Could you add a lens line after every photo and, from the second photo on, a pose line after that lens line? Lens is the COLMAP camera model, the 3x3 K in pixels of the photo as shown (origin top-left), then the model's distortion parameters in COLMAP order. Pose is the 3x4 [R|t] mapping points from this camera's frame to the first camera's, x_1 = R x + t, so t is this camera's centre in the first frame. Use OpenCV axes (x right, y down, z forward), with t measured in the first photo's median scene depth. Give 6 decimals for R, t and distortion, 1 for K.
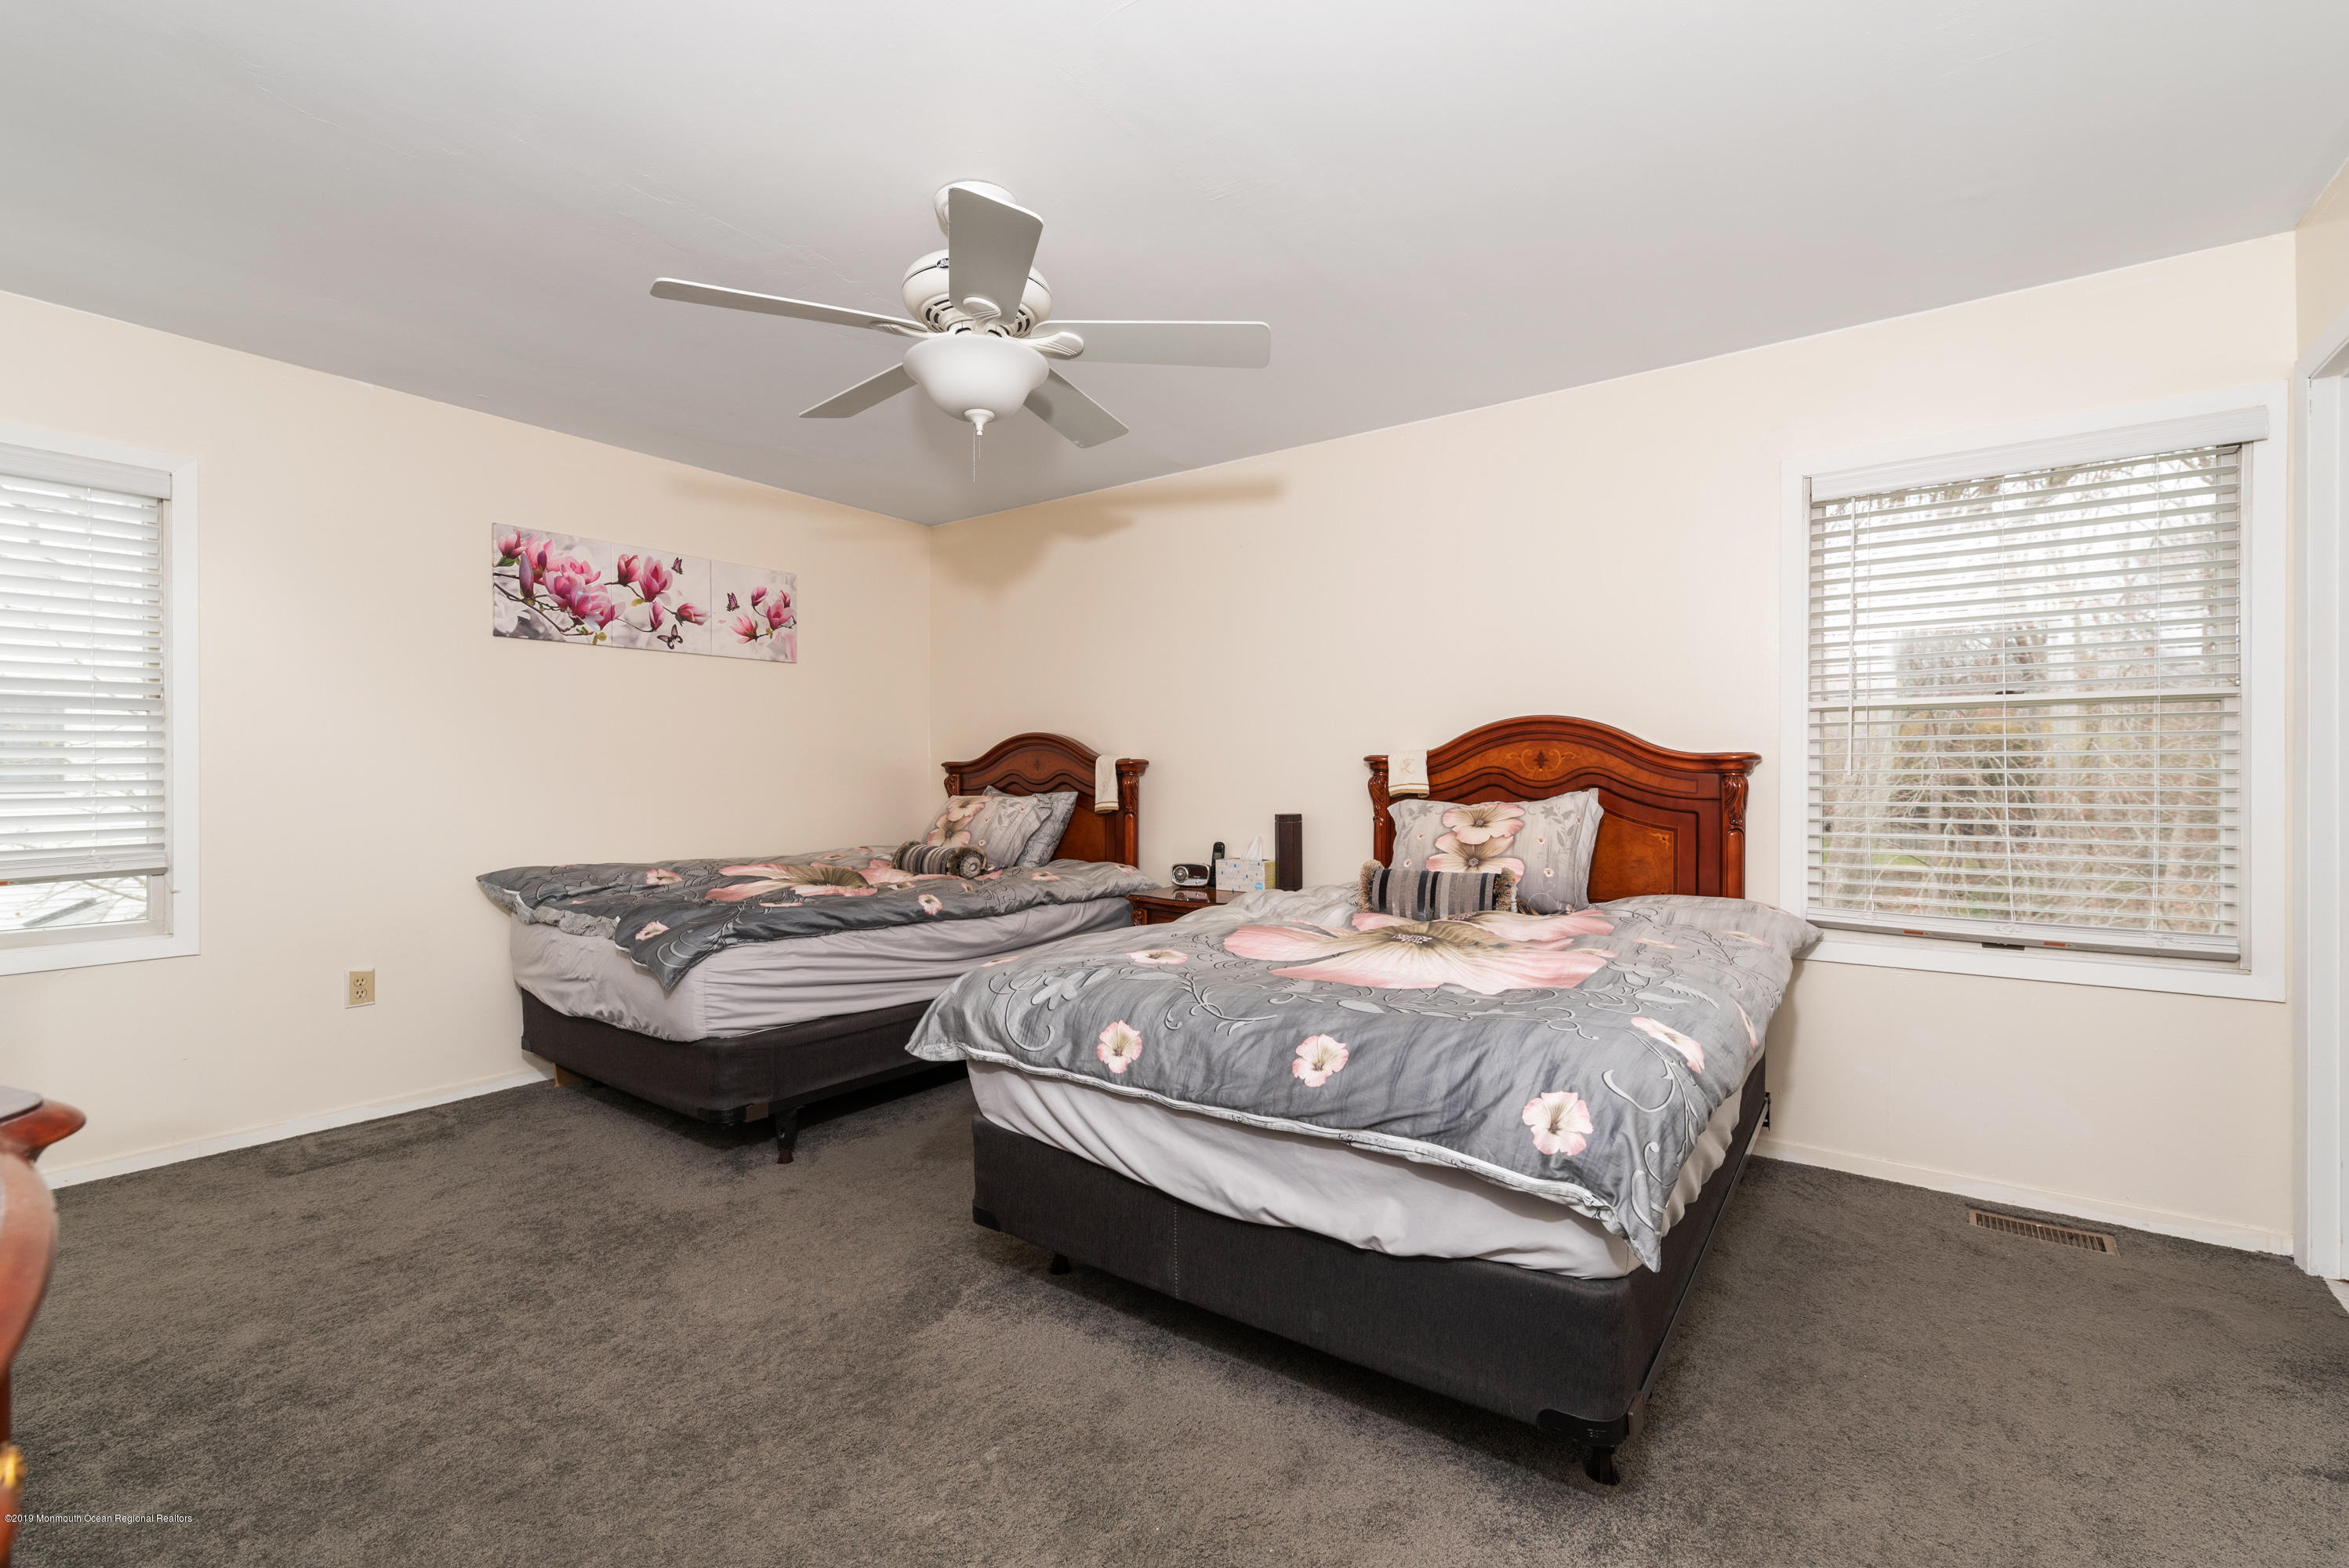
lens RADIAL K [[1002.4, 0, 1186.9], [0, 1002.4, 787.5], [0, 0, 1]] dist [0.010192, -0.000918]
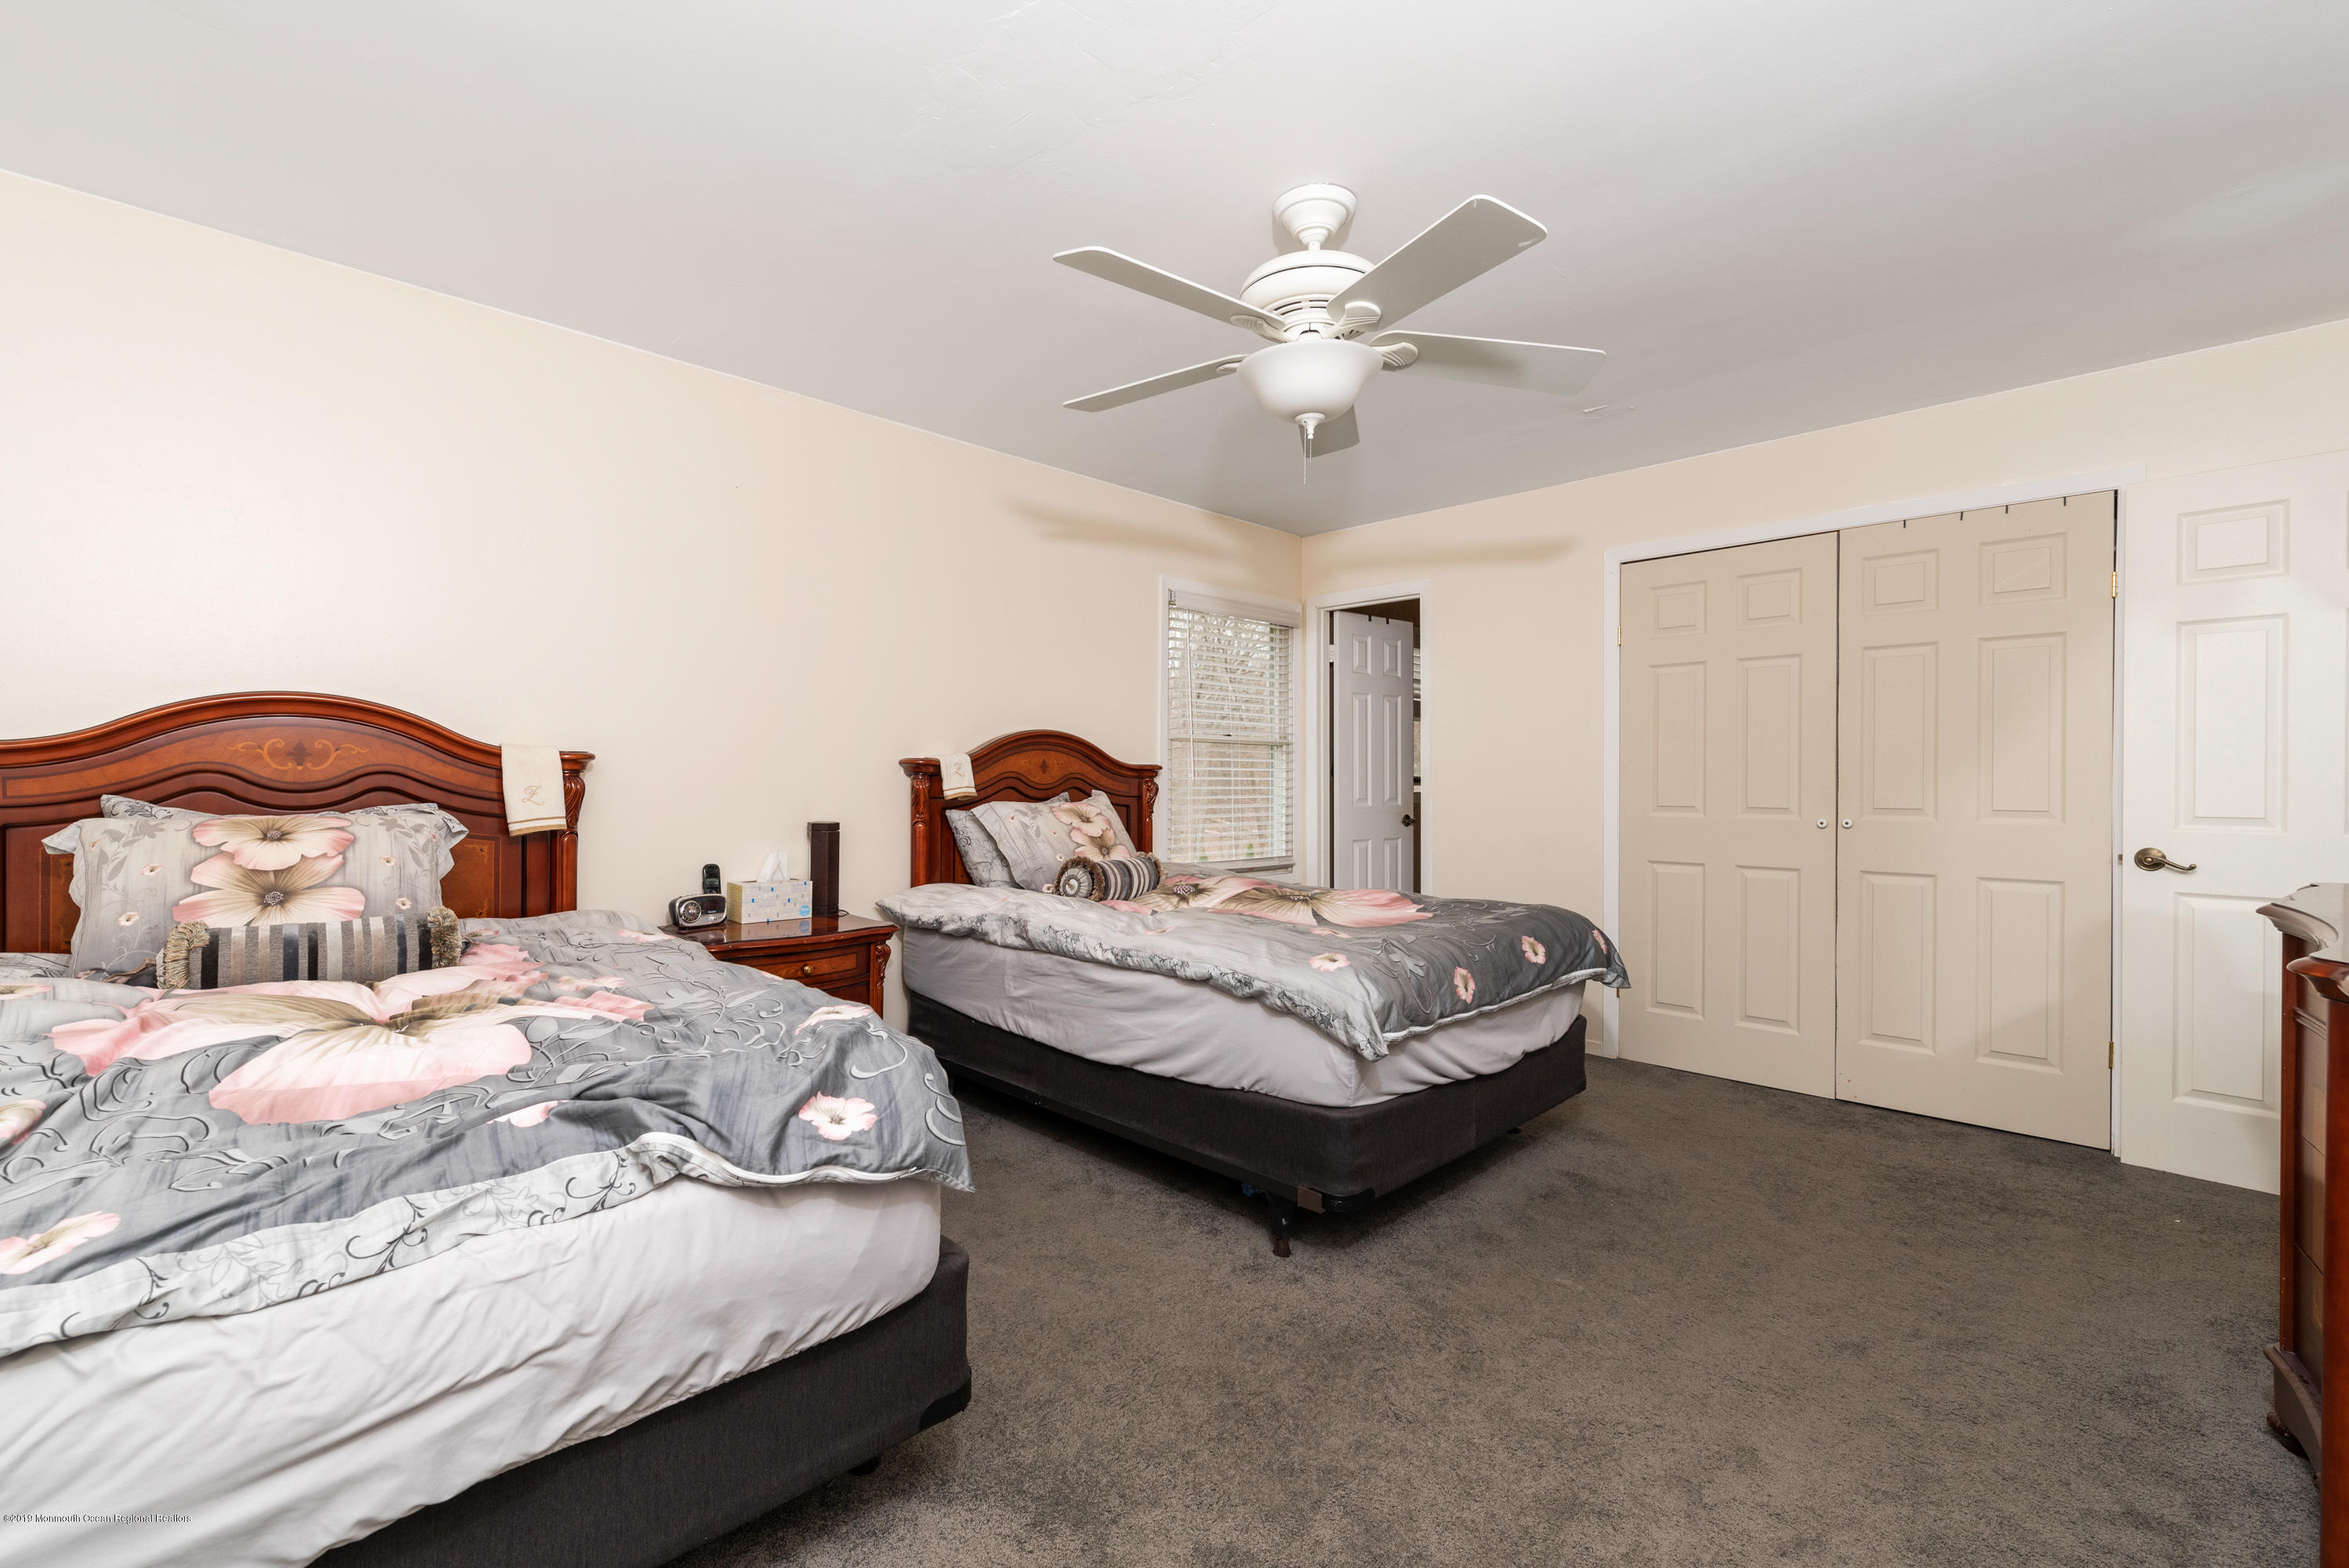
lens RADIAL K [[1002.4, 0, 1185.3], [0, 1002.4, 781.2], [0, 0, 1]] dist [0.010192, -0.000918]
pose [[0.145679, 0.005131, 0.989319, -0.638186], [0.003267, 0.999979, -0.005668, -0.001716], [-0.989326, 0.004058, 0.145660, 0.519427]]
